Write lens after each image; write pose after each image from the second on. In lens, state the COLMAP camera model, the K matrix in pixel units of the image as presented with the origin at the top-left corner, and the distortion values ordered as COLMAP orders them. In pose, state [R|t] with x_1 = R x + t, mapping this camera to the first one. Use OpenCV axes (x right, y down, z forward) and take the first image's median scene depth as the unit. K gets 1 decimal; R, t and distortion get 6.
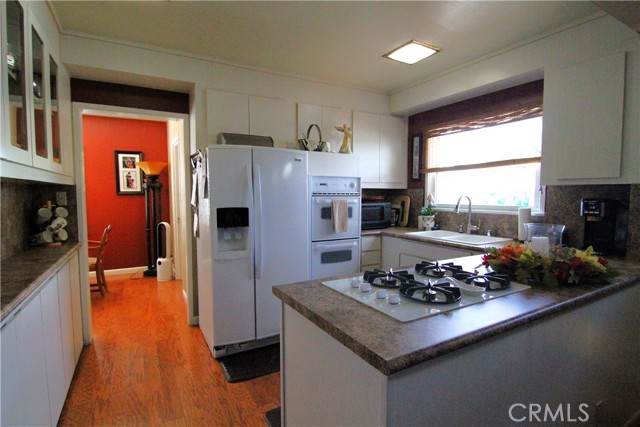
lens RADIAL K [[322.9, 0, 317.2], [0, 322.9, 214.1], [0, 0, 1]] dist [-0.009452, -0.010898]
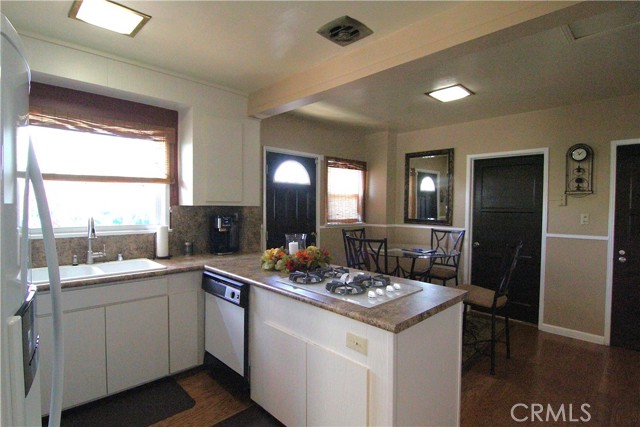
lens RADIAL K [[322.9, 0, 317.5], [0, 322.9, 213.1], [0, 0, 1]] dist [-0.009452, -0.010898]
pose [[-0.255799, -0.020871, 0.966505, -0.451109], [0.056660, 0.997725, 0.036541, -0.062905], [-0.965068, 0.064109, -0.254035, 0.693873]]
